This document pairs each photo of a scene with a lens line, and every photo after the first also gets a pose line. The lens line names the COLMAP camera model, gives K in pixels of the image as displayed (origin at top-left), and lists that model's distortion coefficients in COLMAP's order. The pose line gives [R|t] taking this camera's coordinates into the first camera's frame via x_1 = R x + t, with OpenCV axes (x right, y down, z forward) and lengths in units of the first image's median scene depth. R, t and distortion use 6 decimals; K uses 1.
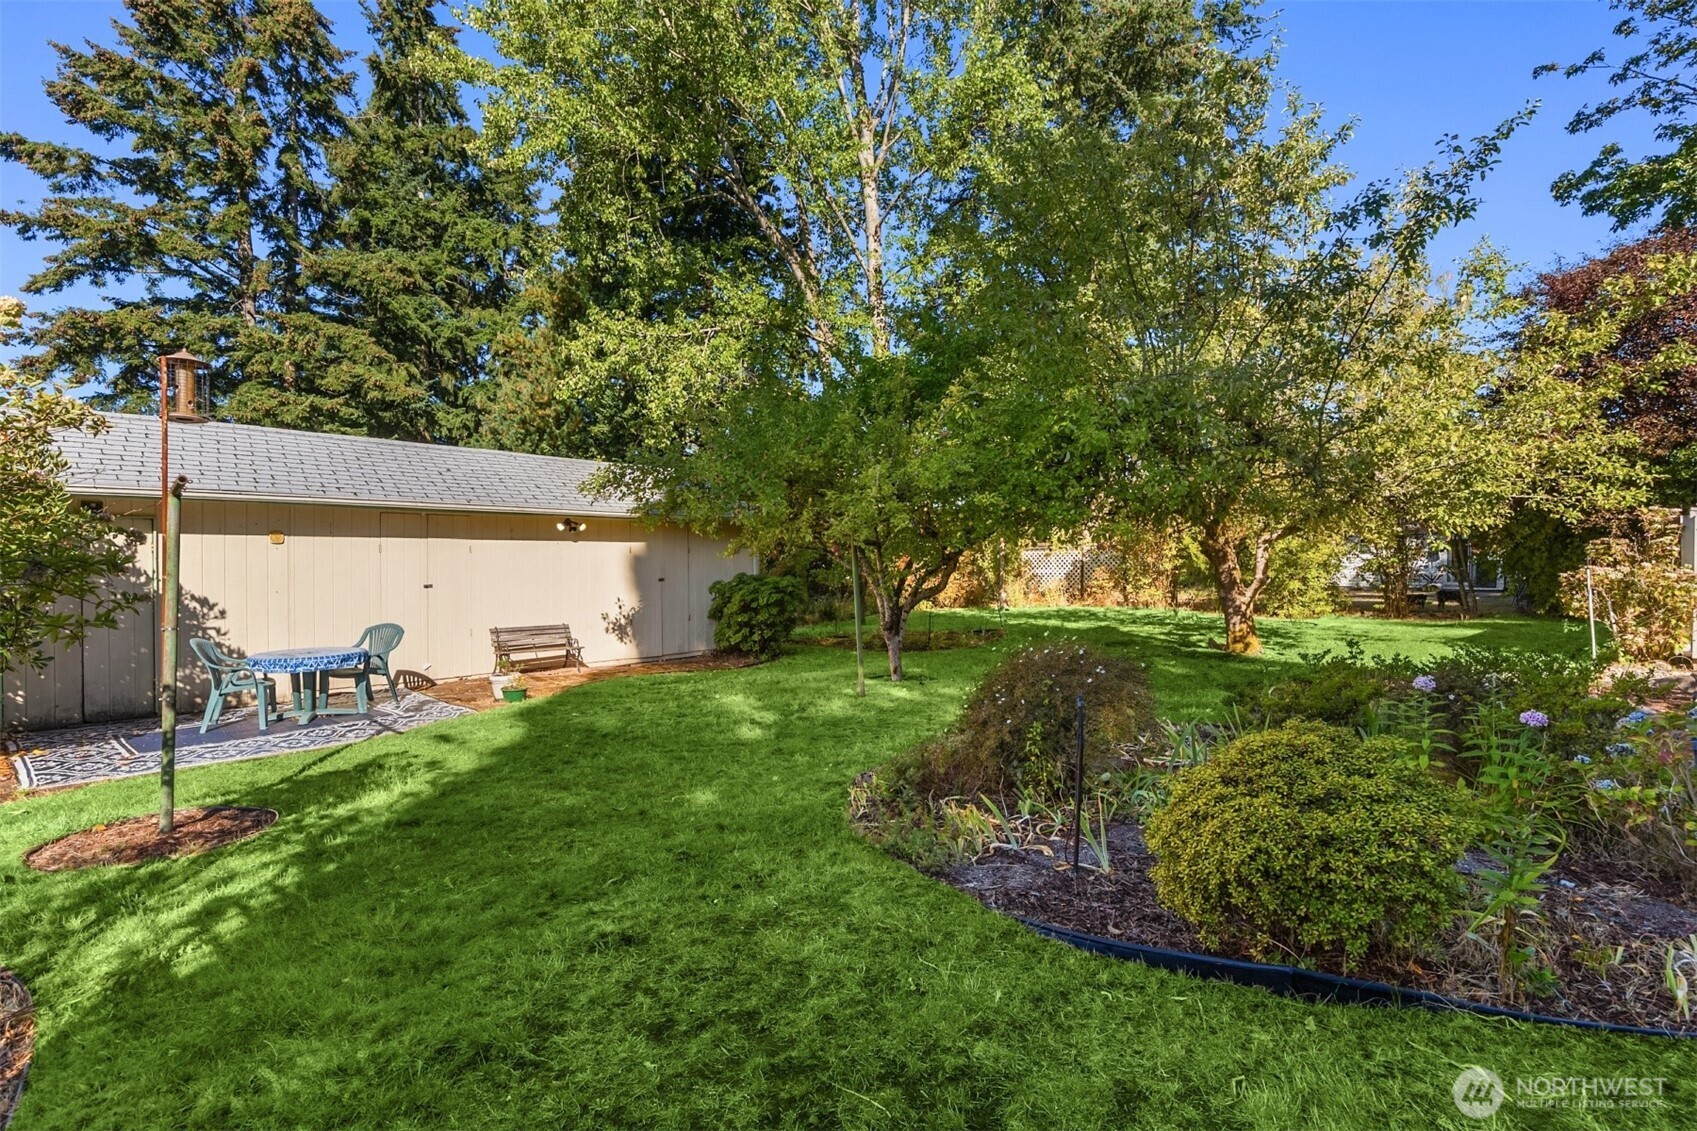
lens RADIAL K [[815.4, 0, 851.4], [0, 815.4, 563.1], [0, 0, 1]] dist [-0.001322, 0.001063]
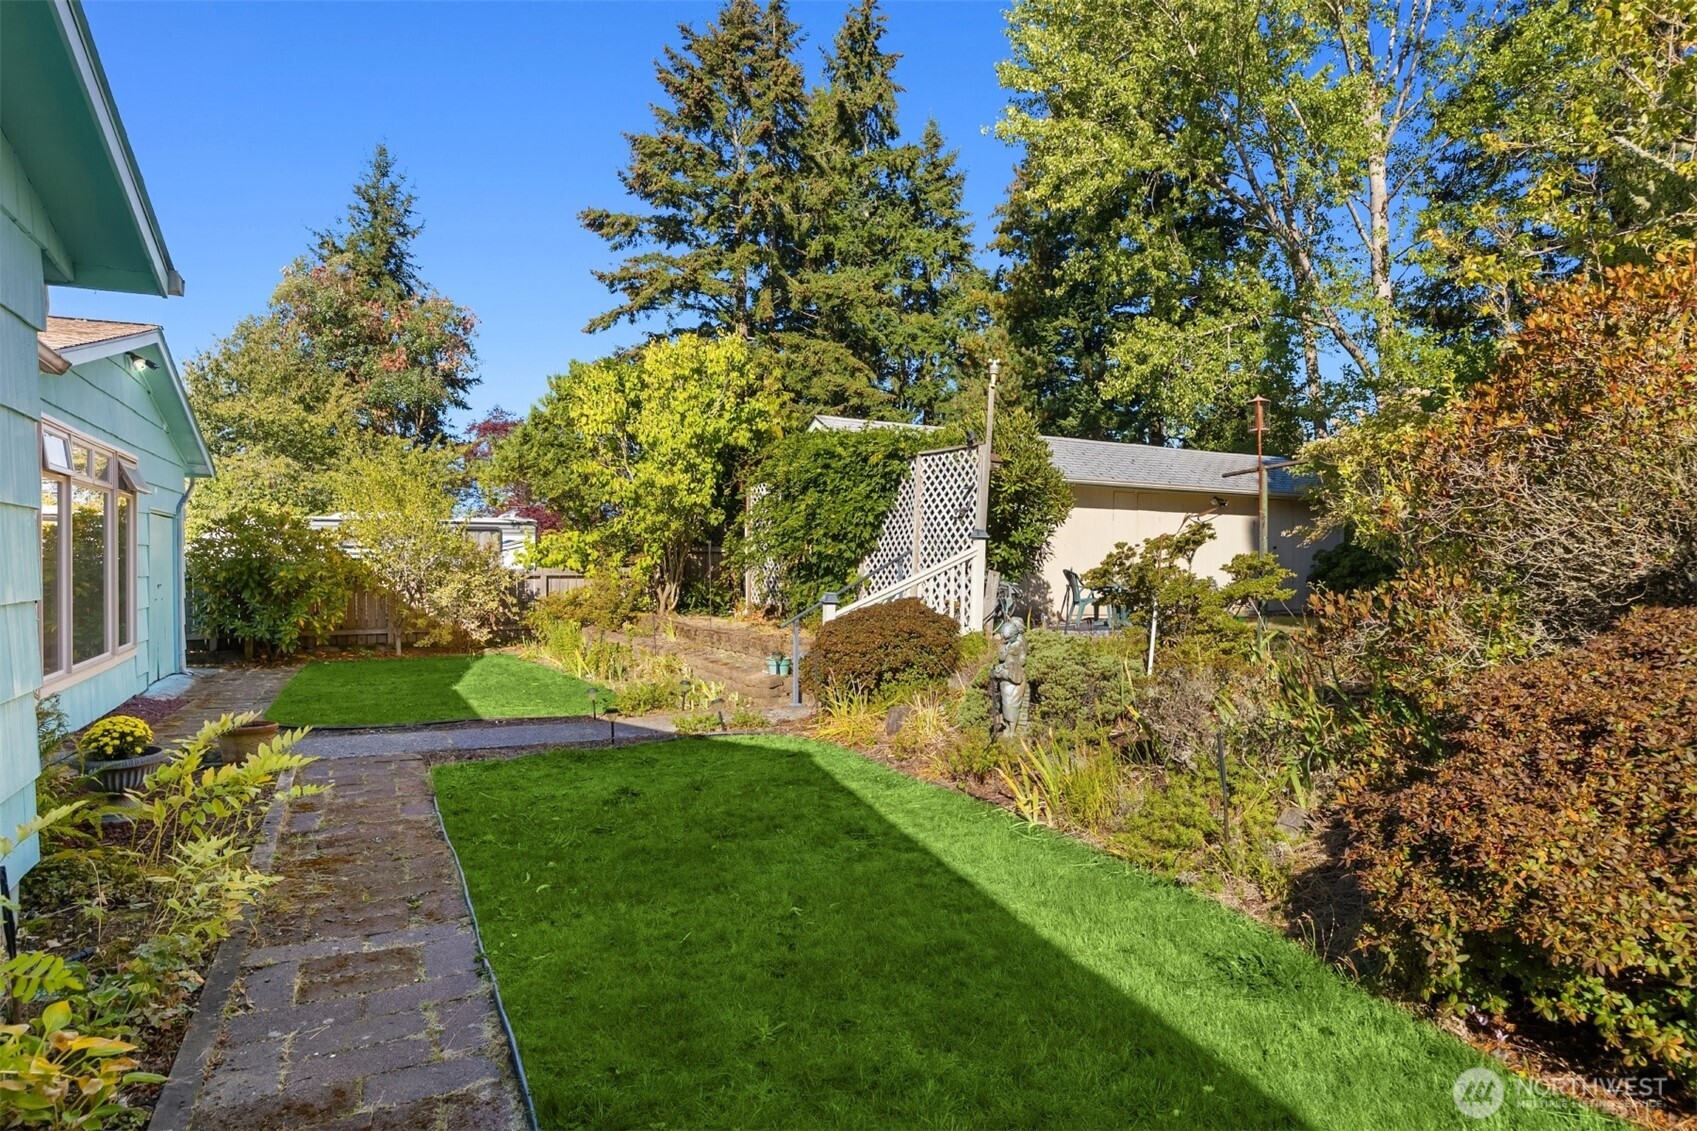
lens RADIAL K [[939.6, 0, 845.3], [0, 939.6, 562.4], [0, 0, 1]] dist [0.004521, -0.000603]
pose [[0.935860, 0.011240, -0.352194, -0.131657], [-0.014256, 0.999881, -0.005972, 0.023319], [0.352085, 0.010610, 0.935908, -0.209114]]
